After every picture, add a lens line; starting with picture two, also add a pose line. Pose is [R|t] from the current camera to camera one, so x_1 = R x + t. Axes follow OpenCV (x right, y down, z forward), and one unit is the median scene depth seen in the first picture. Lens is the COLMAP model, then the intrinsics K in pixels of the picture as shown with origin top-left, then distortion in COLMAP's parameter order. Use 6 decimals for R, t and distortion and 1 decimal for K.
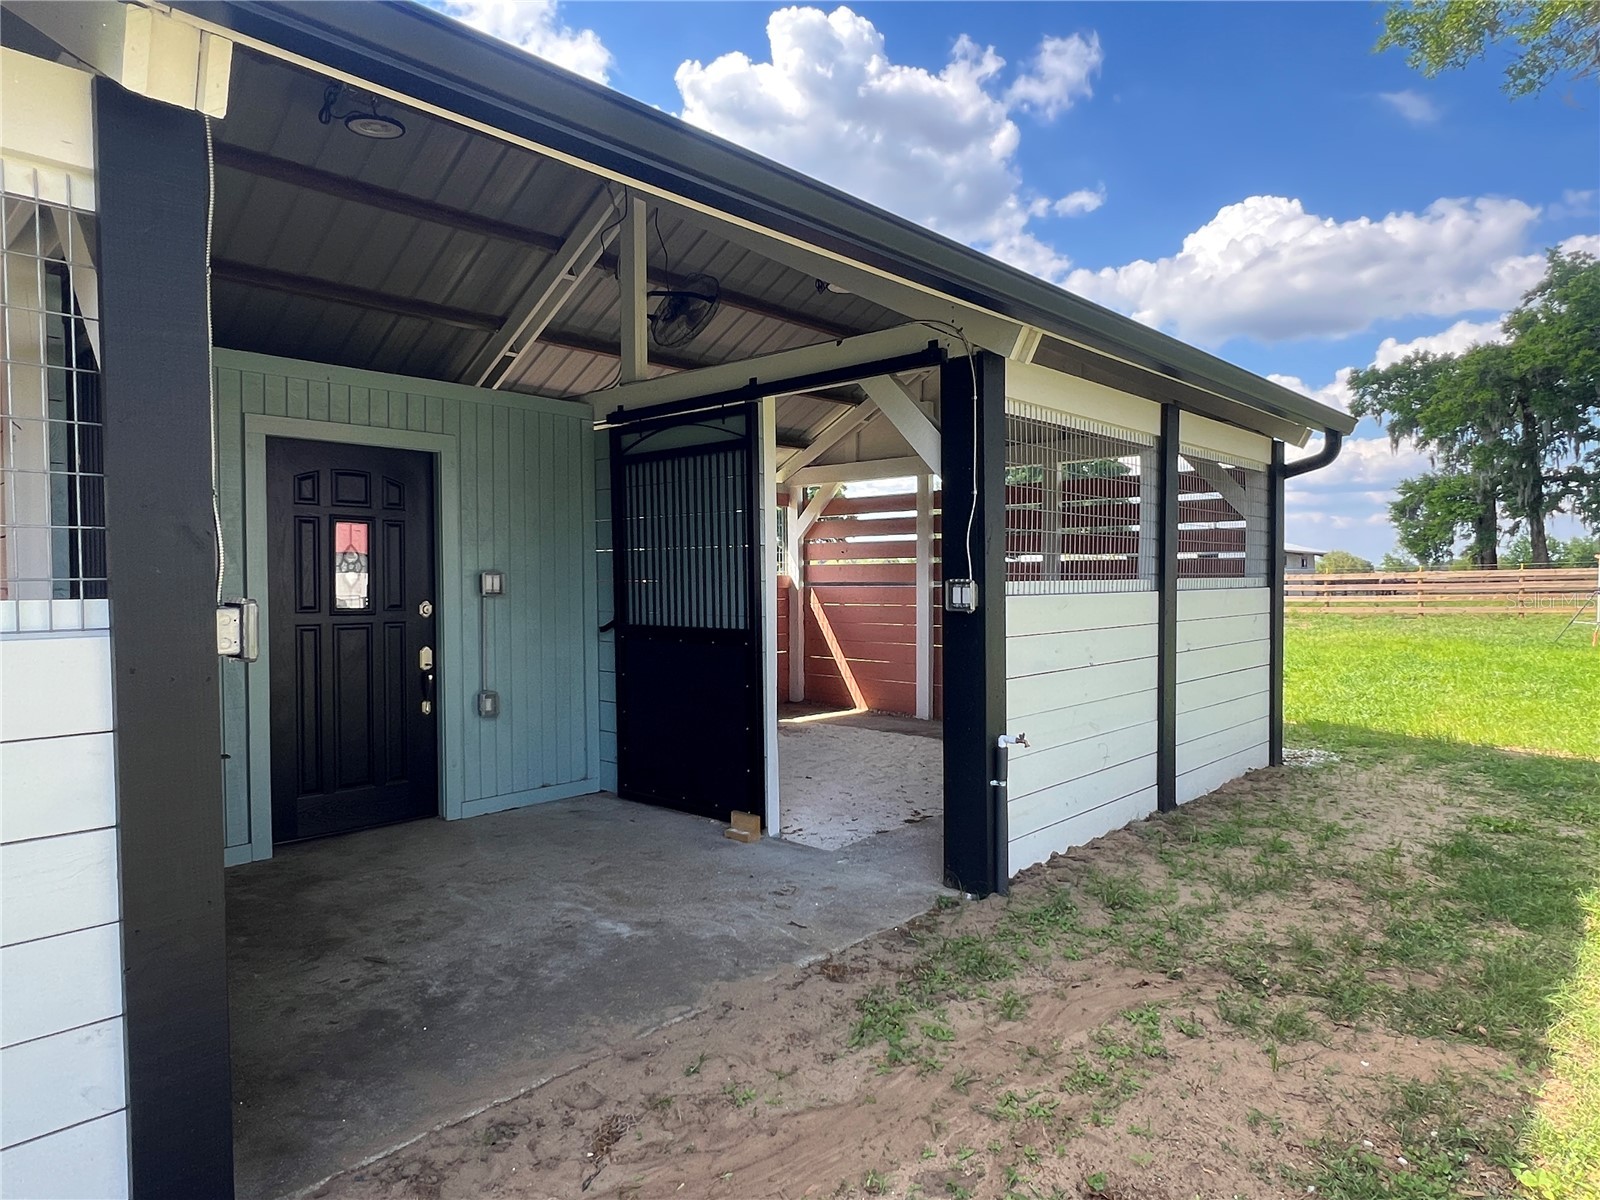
lens RADIAL K [[984.6, 0, 812.1], [0, 984.6, 603.6], [0, 0, 1]] dist [-0.001704, 0.001039]
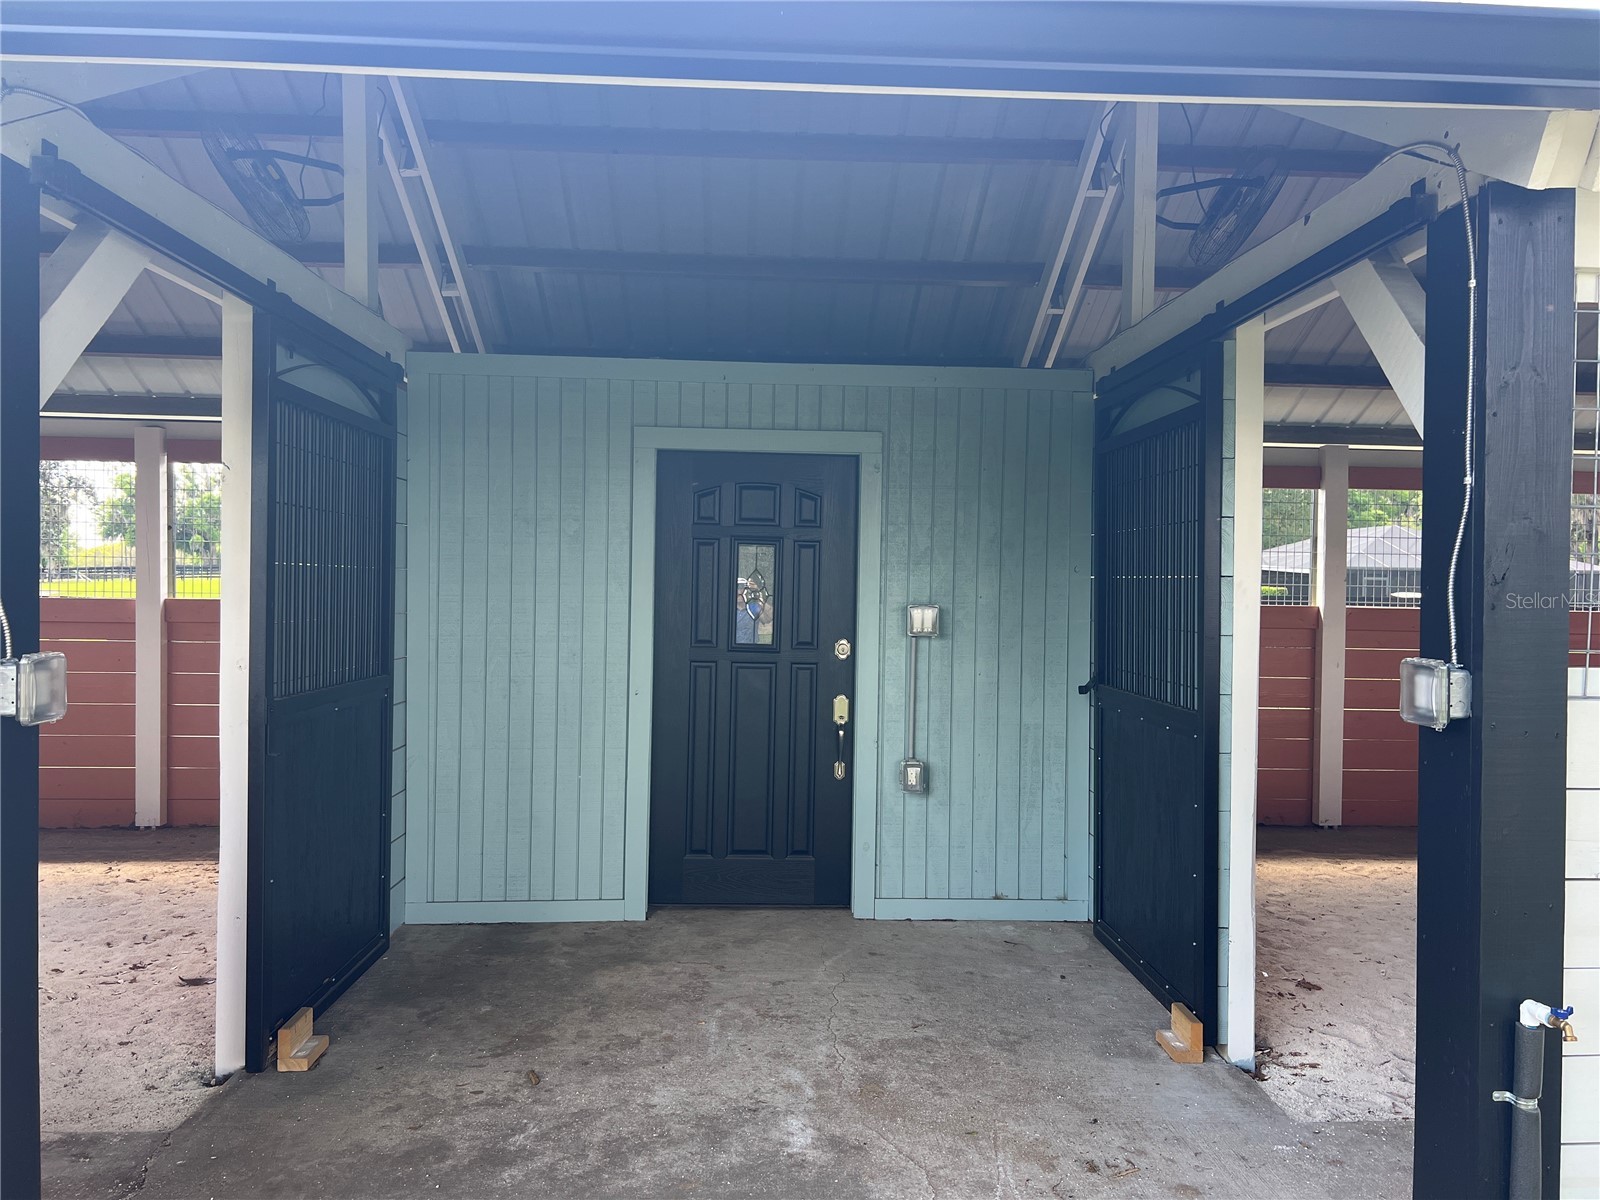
lens RADIAL K [[1215.7, 0, 802.5], [0, 1215.7, 603.2], [0, 0, 1]] dist [0.073766, -0.087042]
pose [[0.701757, 0.029143, -0.711820, 0.303836], [-0.039188, 0.999229, 0.002277, -0.034307], [0.711337, 0.026297, 0.702359, 0.286680]]
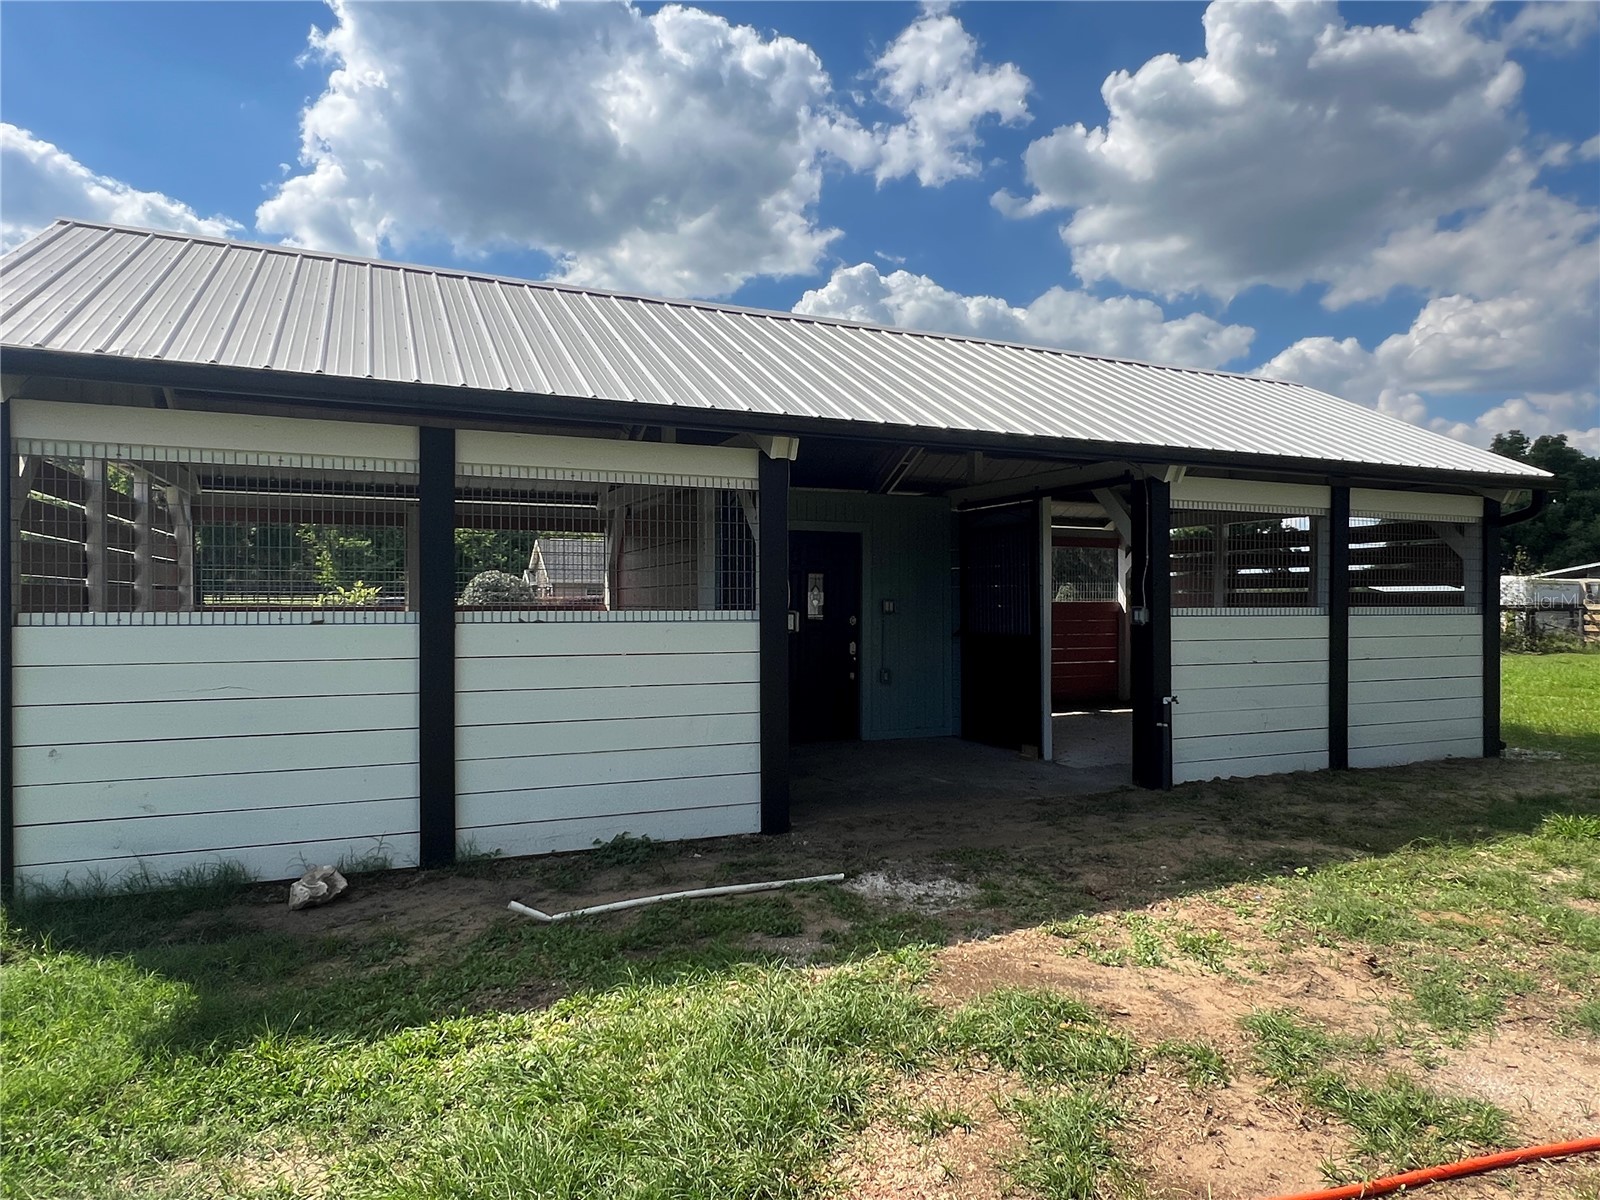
lens RADIAL K [[984.6, 0, 812.1], [0, 984.6, 603.6], [0, 0, 1]] dist [-0.001704, 0.001039]
pose [[0.913800, 0.006830, -0.406106, 0.274760], [-0.016127, 0.999680, -0.019476, 0.011026], [0.405843, 0.024346, 0.913618, -0.688240]]
